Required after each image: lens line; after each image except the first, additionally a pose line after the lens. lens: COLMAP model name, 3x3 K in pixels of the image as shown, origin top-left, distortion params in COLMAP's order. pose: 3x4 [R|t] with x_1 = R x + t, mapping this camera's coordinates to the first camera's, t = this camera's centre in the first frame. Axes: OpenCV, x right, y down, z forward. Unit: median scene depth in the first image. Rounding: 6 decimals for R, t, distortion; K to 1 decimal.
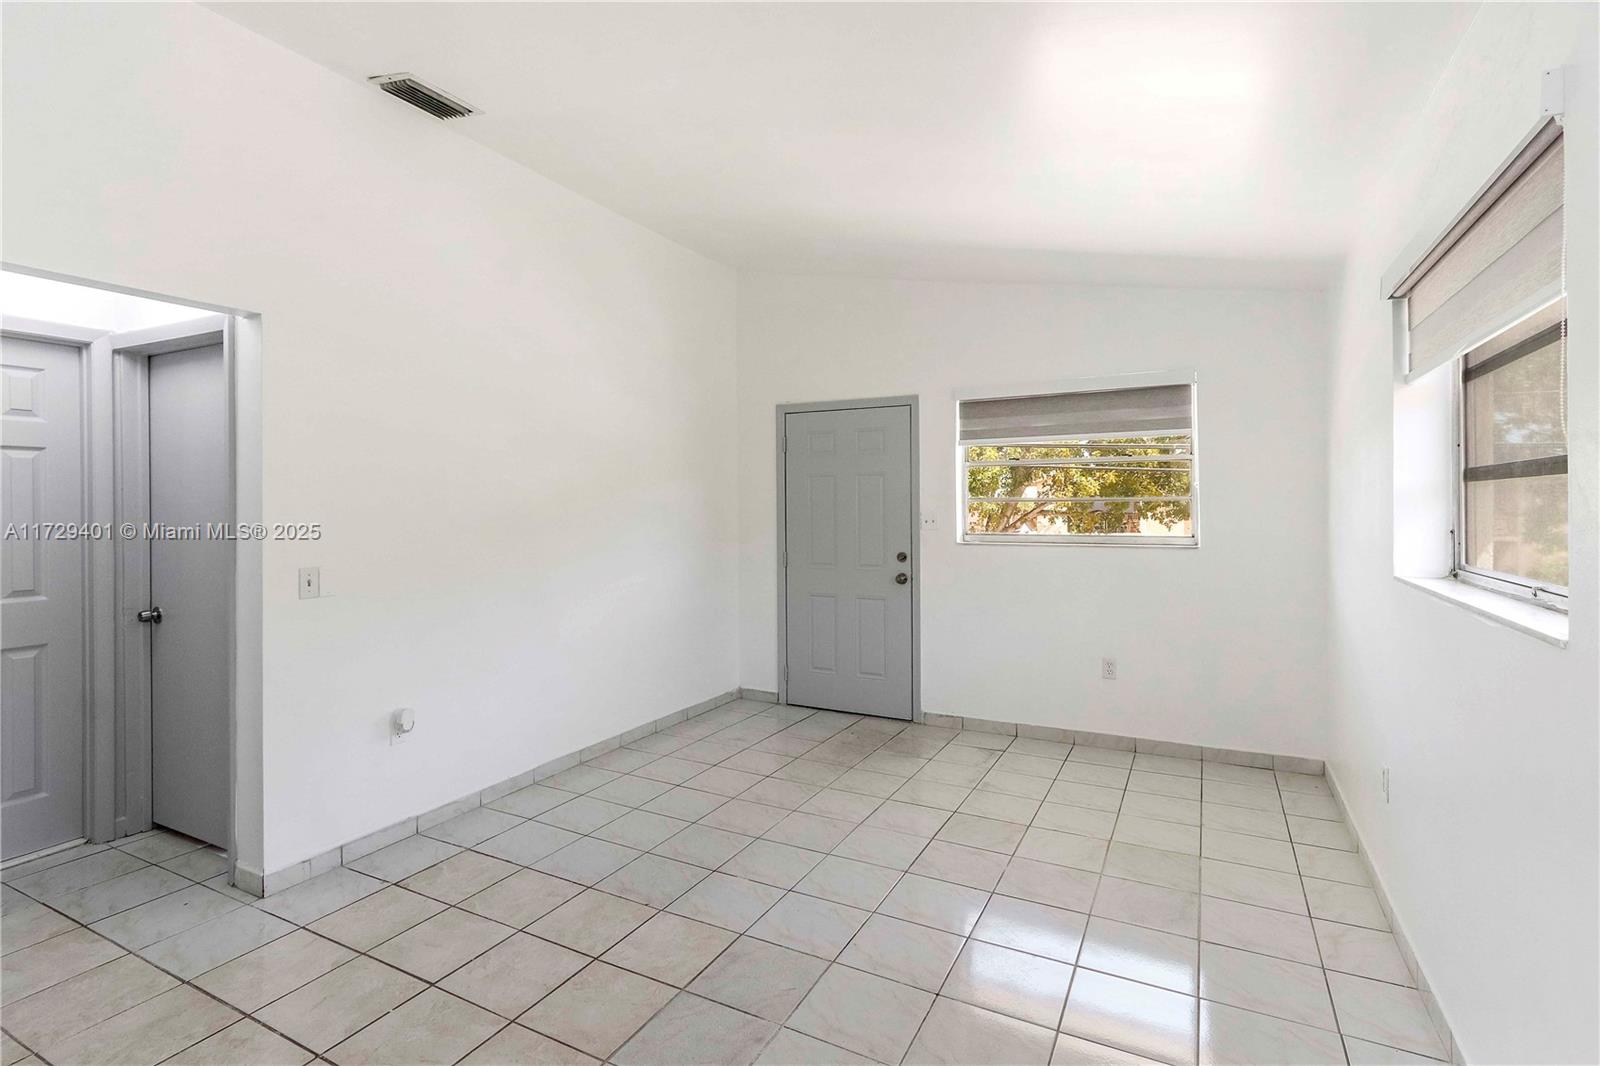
lens RADIAL K [[765.8, 0, 800.0], [0, 765.8, 502.5], [0, 0, 1]] dist [0.007150, 0.000938]
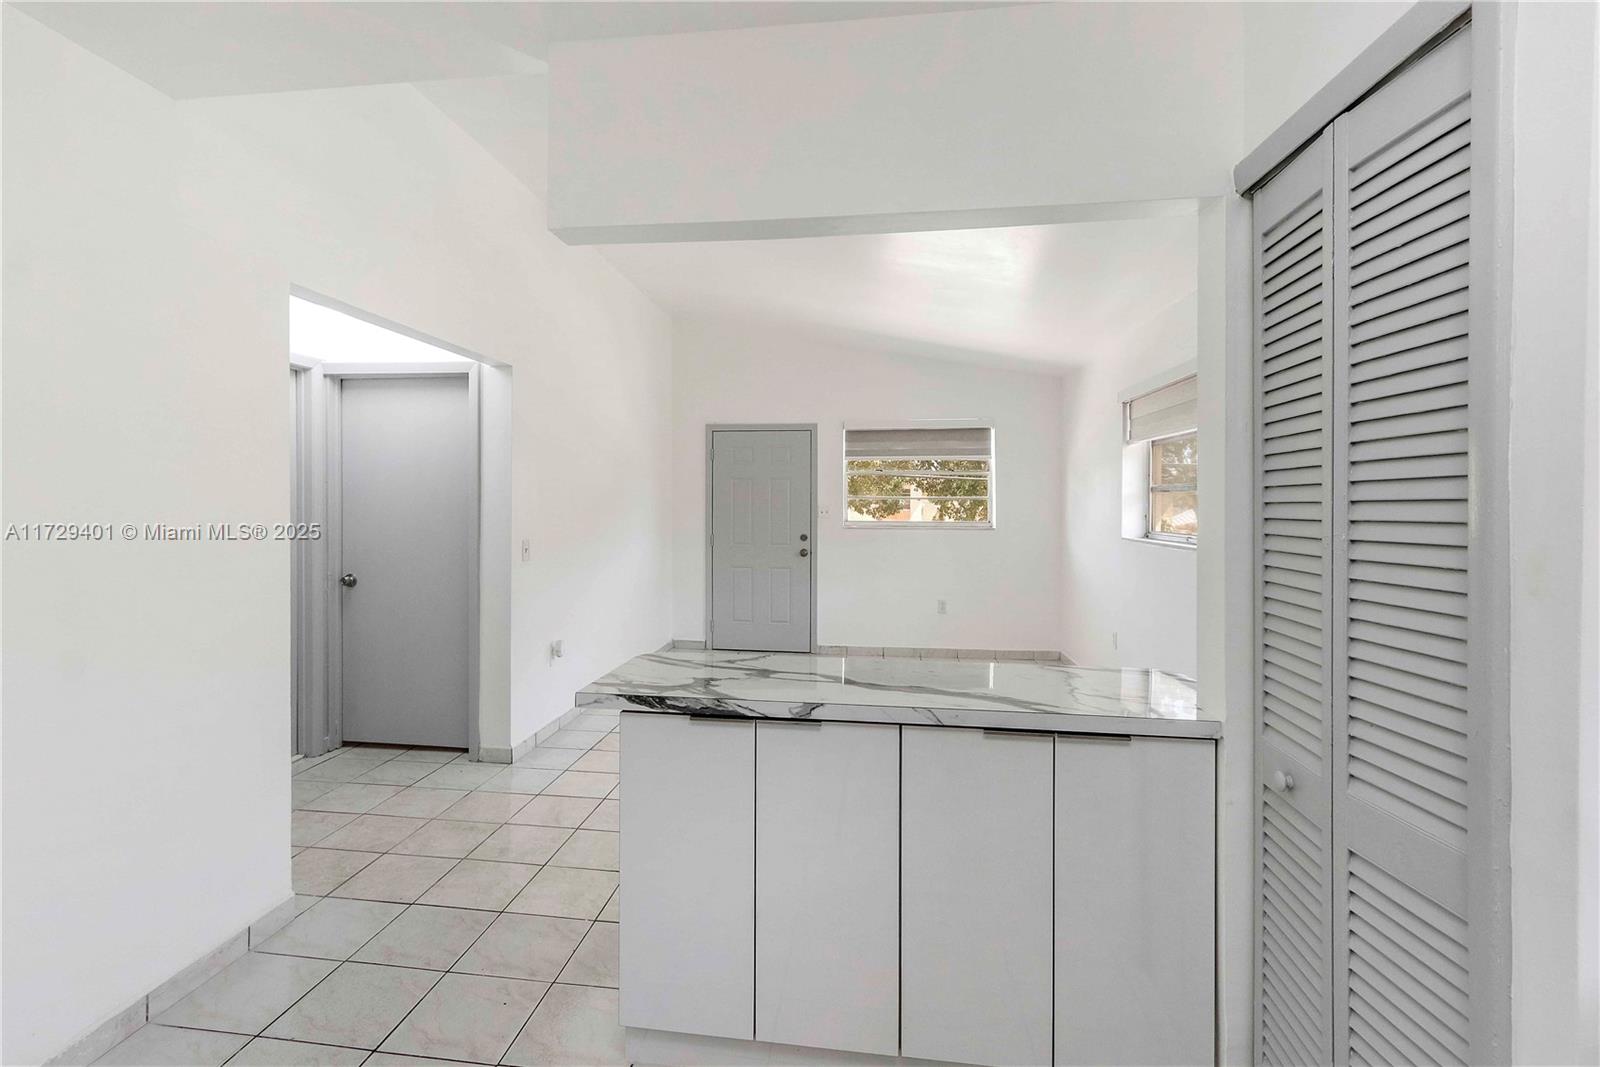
lens RADIAL K [[765.8, 0, 763.4], [0, 765.8, 494.1], [0, 0, 1]] dist [0.007150, 0.000938]
pose [[0.939075, 0.012652, 0.343479, -0.441117], [-0.010707, 0.999914, -0.007560, 0.002823], [-0.343545, 0.003422, 0.939130, -0.316896]]
